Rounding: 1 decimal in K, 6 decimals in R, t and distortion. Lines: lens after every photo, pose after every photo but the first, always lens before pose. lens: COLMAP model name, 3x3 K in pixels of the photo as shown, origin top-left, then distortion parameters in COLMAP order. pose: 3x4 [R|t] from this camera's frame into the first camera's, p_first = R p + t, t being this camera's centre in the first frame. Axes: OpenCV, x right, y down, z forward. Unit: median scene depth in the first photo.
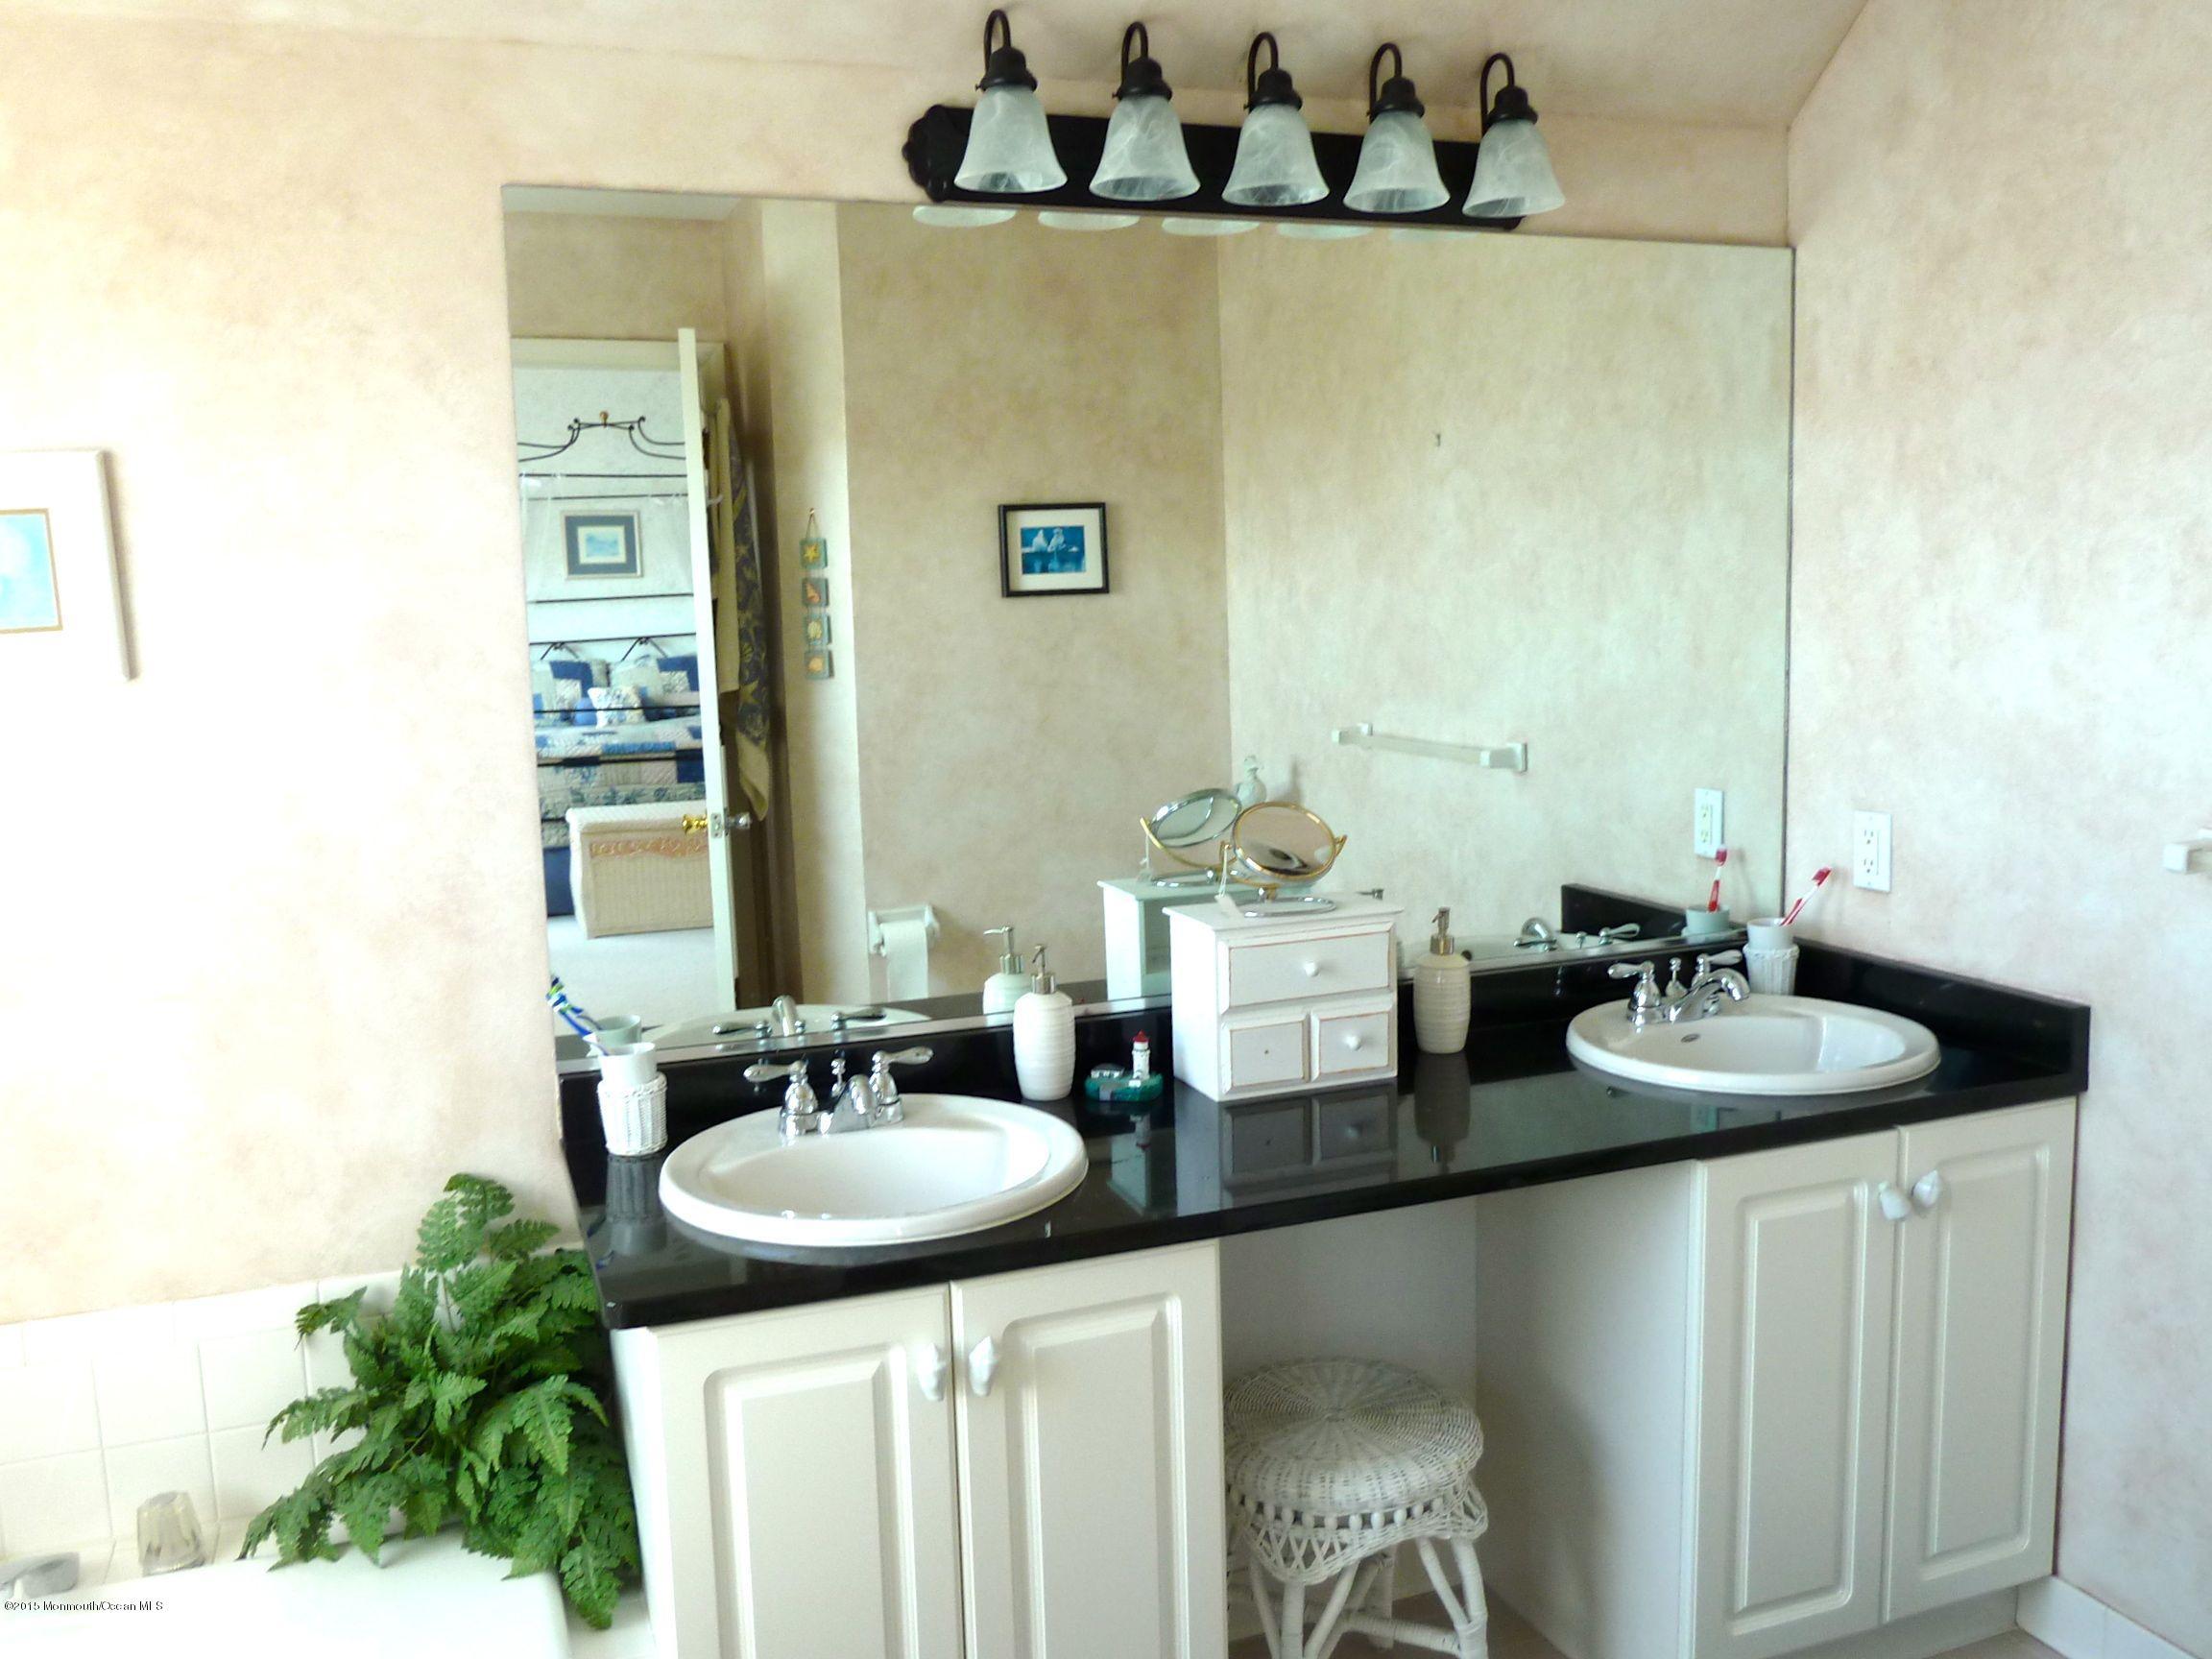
lens RADIAL K [[1791.7, 0, 1104.8], [0, 1791.7, 827.3], [0, 0, 1]] dist [-0.035198, -0.006010]
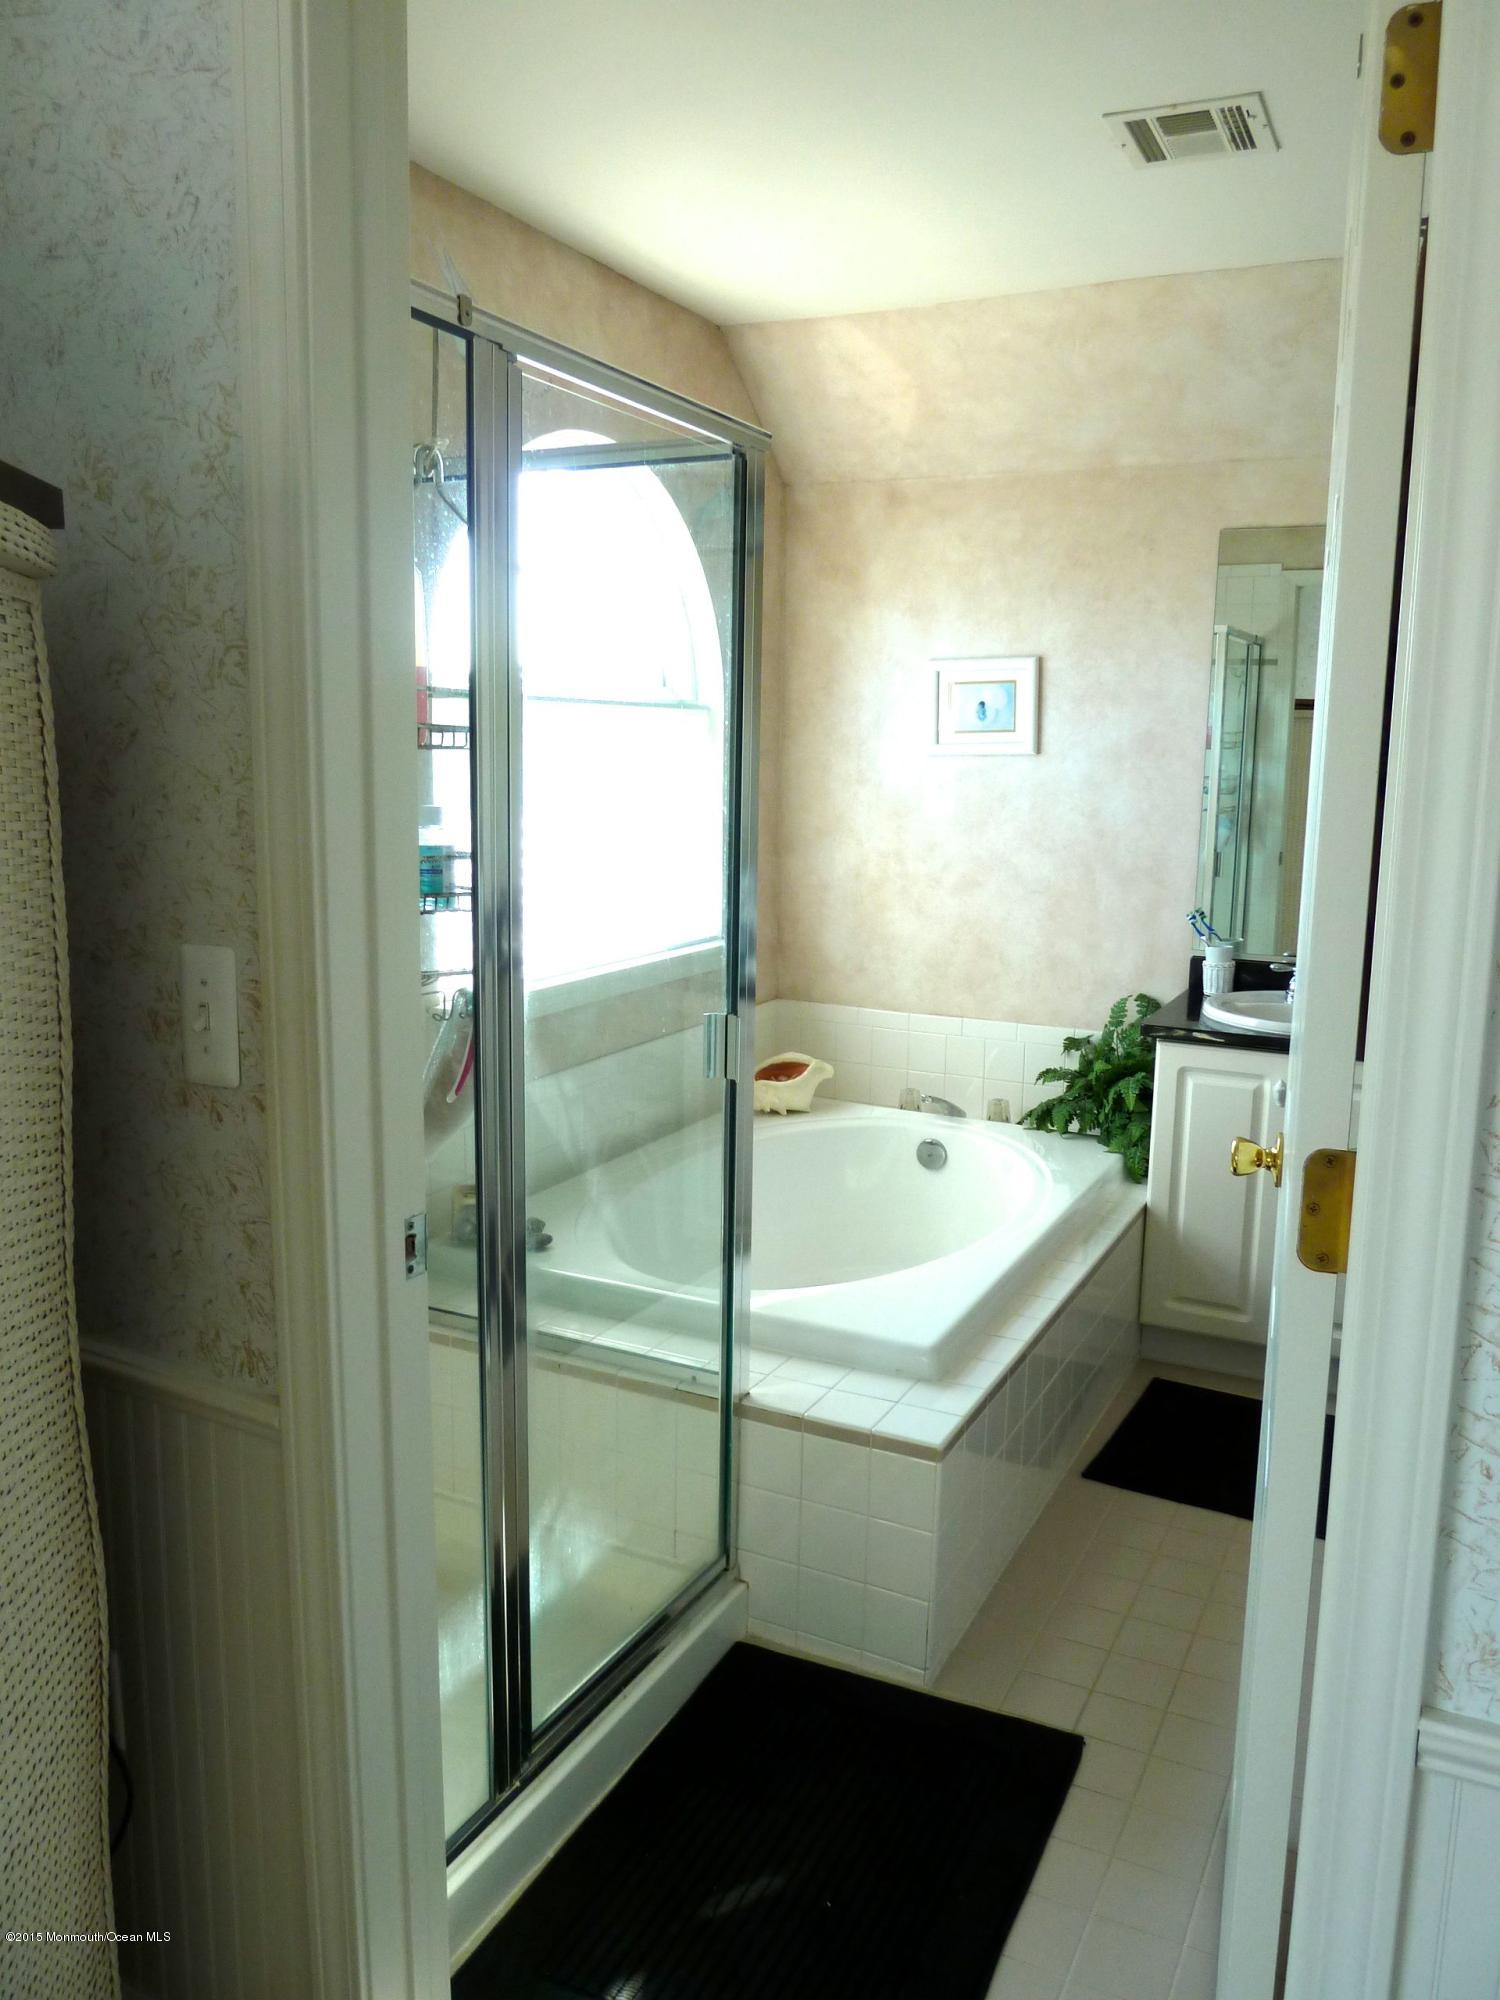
lens RADIAL K [[1493.8, 0, 754.7], [0, 1493.8, 995.5], [0, 0, 1]] dist [-0.031121, 0.003058]
pose [[0.674139, 0.165021, -0.719934, 0.673337], [-0.129484, 0.986031, 0.104768, 0.074506], [0.727166, 0.022591, 0.686089, -0.625128]]
